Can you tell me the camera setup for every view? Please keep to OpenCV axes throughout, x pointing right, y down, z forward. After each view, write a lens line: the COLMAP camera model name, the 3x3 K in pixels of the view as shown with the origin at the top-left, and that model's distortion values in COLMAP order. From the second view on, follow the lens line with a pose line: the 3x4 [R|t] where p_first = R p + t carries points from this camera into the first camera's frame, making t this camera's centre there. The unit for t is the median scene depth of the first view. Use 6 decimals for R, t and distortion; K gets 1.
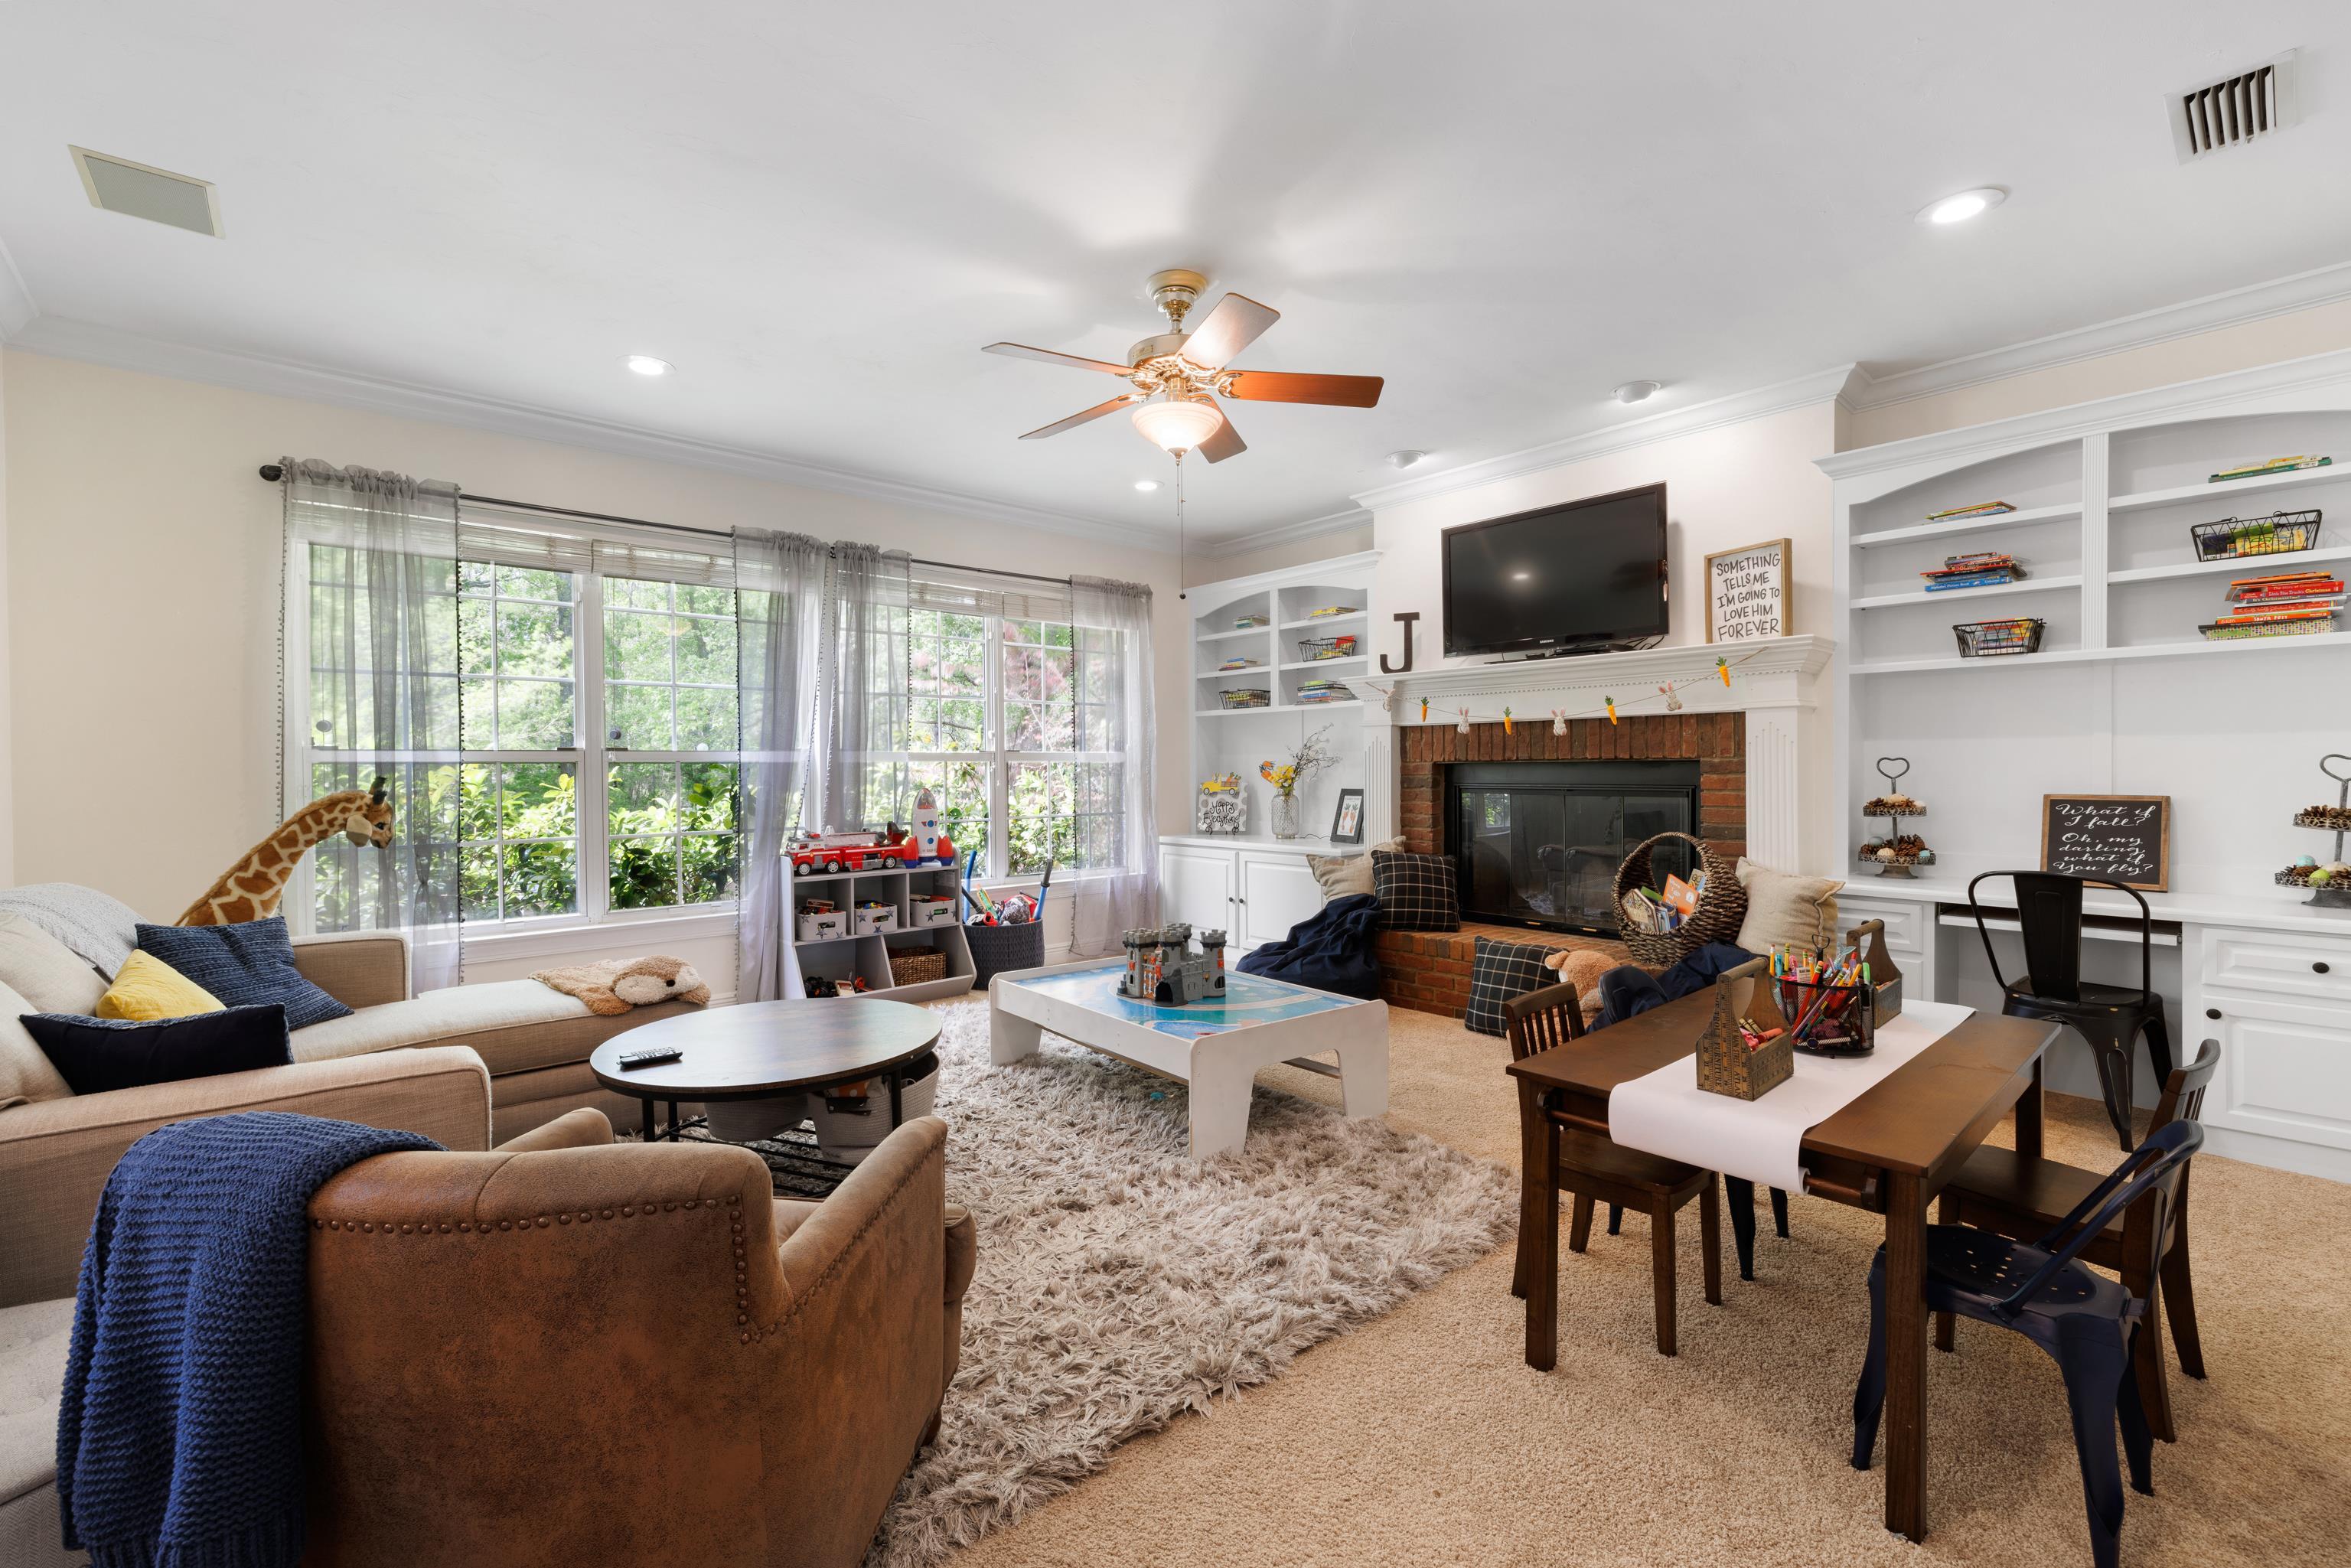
lens RADIAL K [[982.4, 0, 1171.9], [0, 982.4, 774.0], [0, 0, 1]] dist [0.000427, 0.000023]
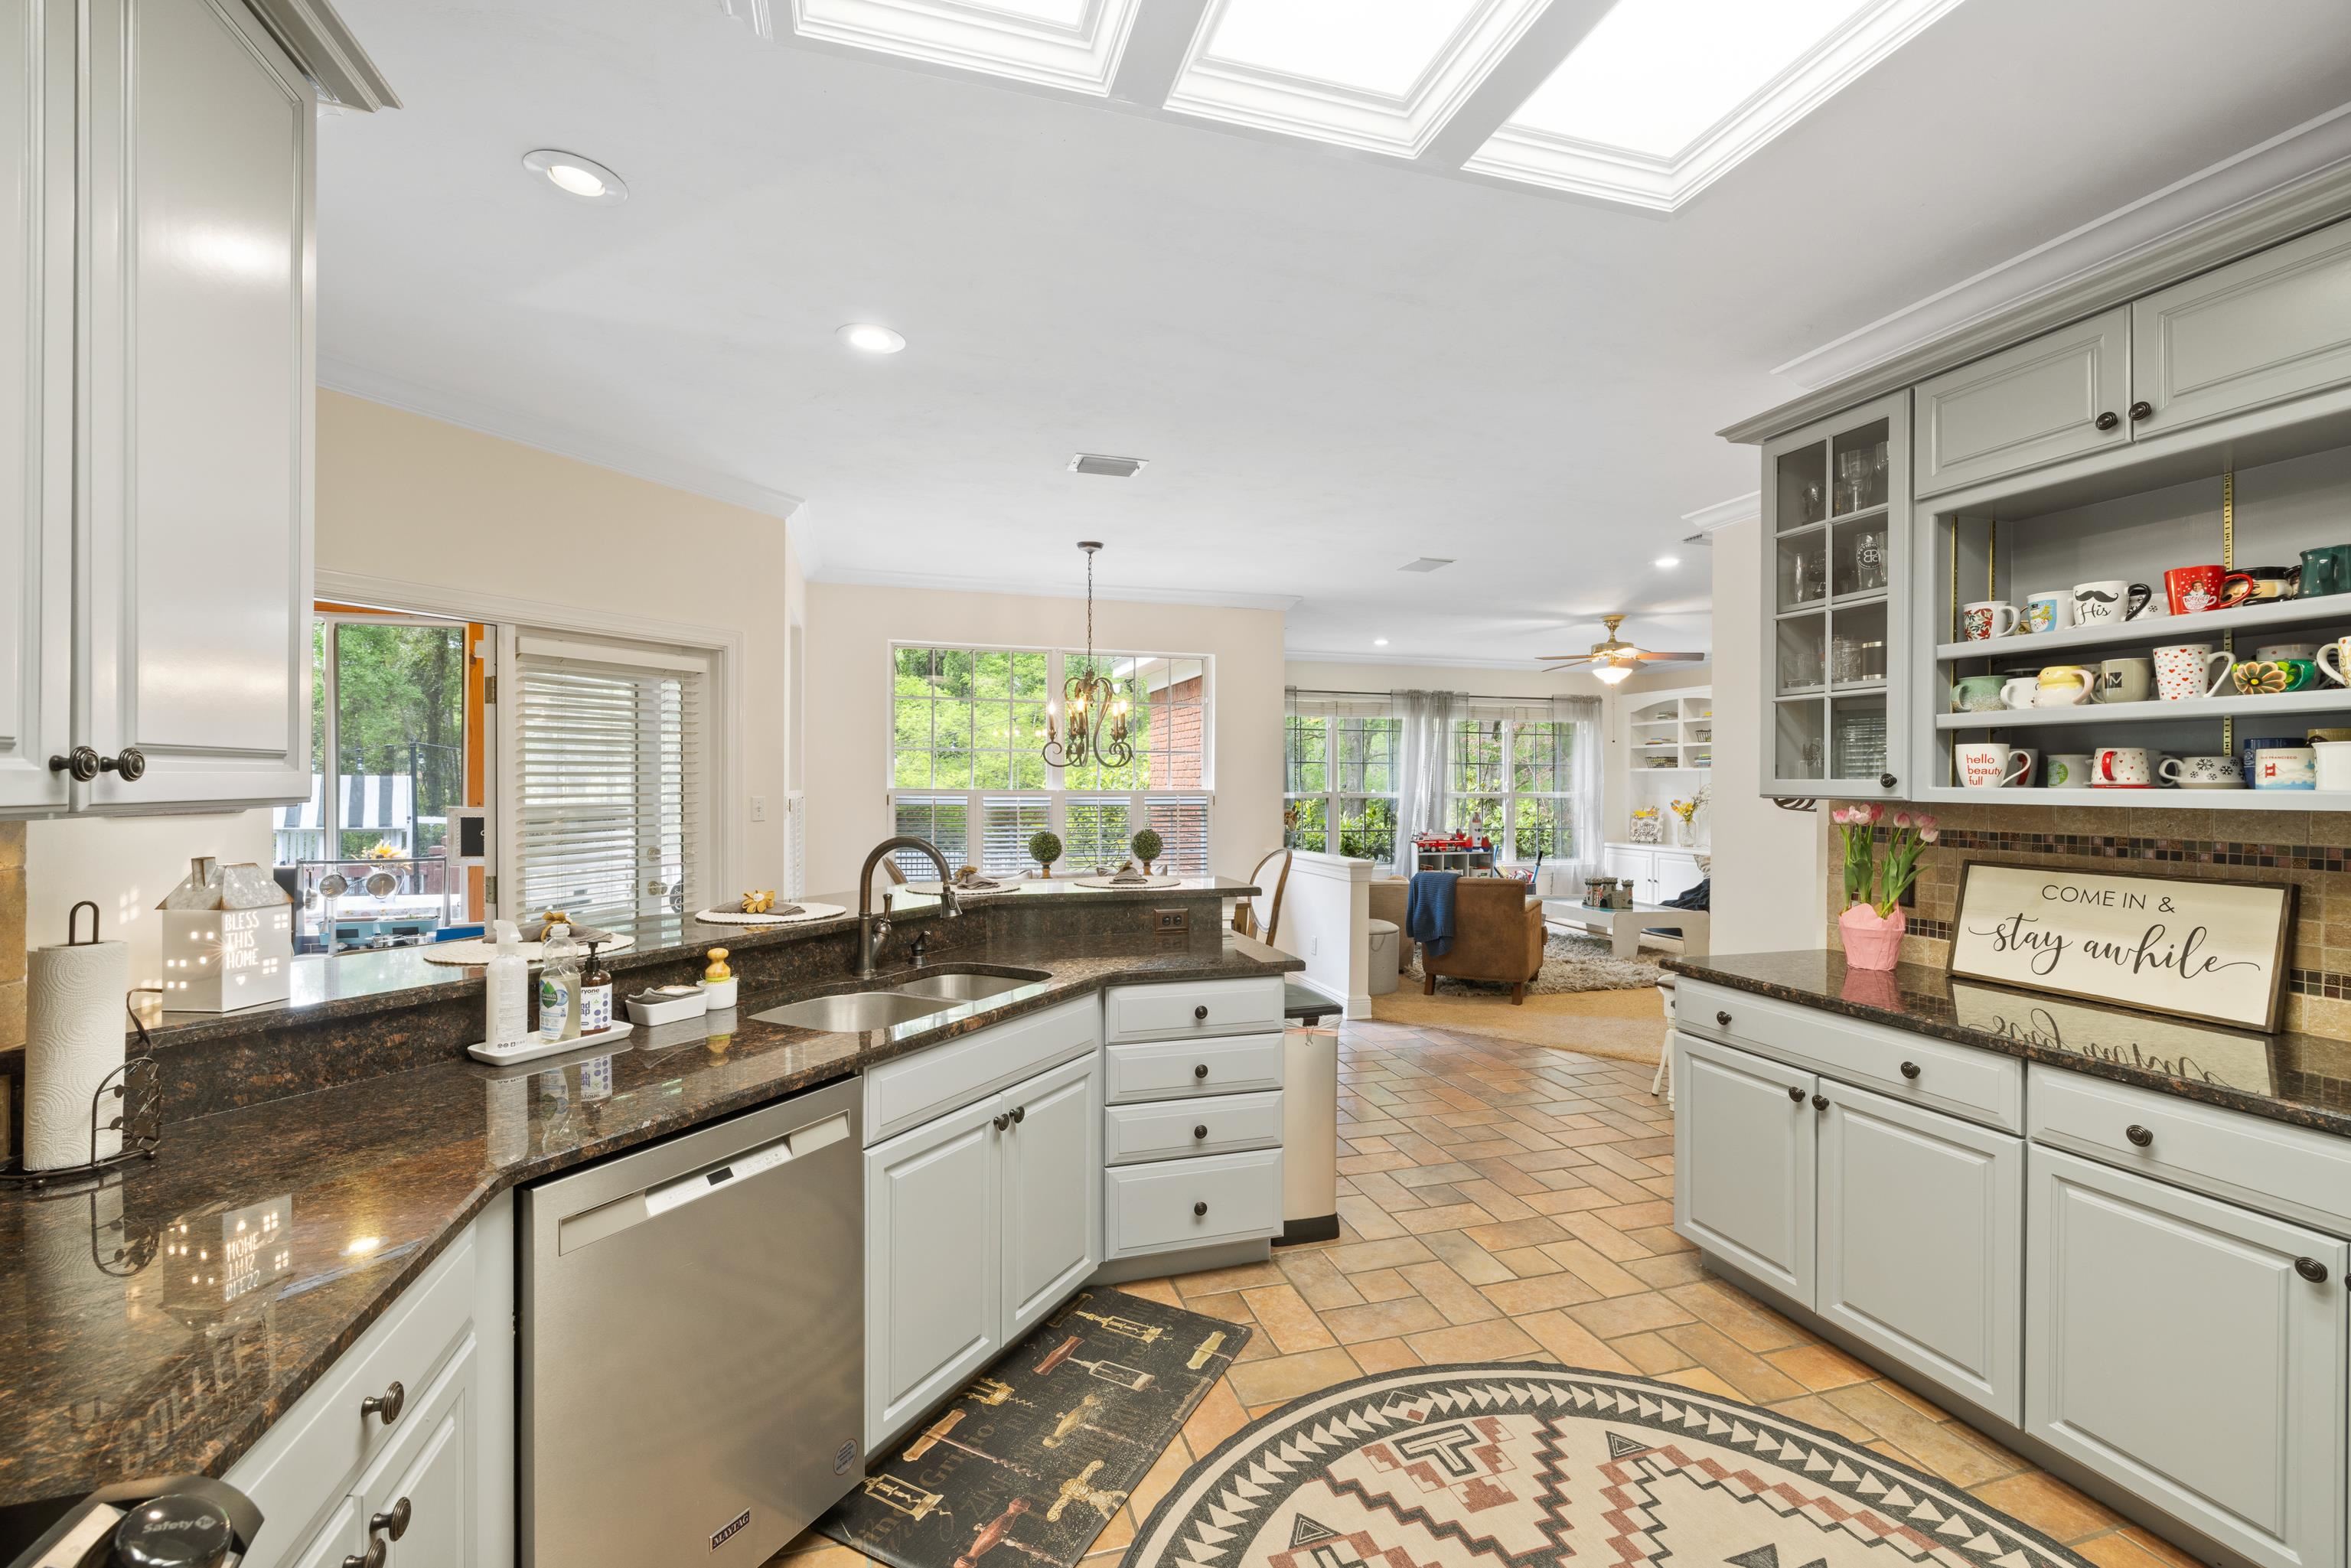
lens RADIAL K [[982.4, 0, 1171.9], [0, 982.4, 774.0], [0, 0, 1]] dist [0.000427, 0.000023]
pose [[0.906253, 0.010059, -0.422615, 0.030426], [-0.015245, 0.999844, -0.008895, -0.034519], [0.422460, 0.014504, 0.906265, -1.041238]]
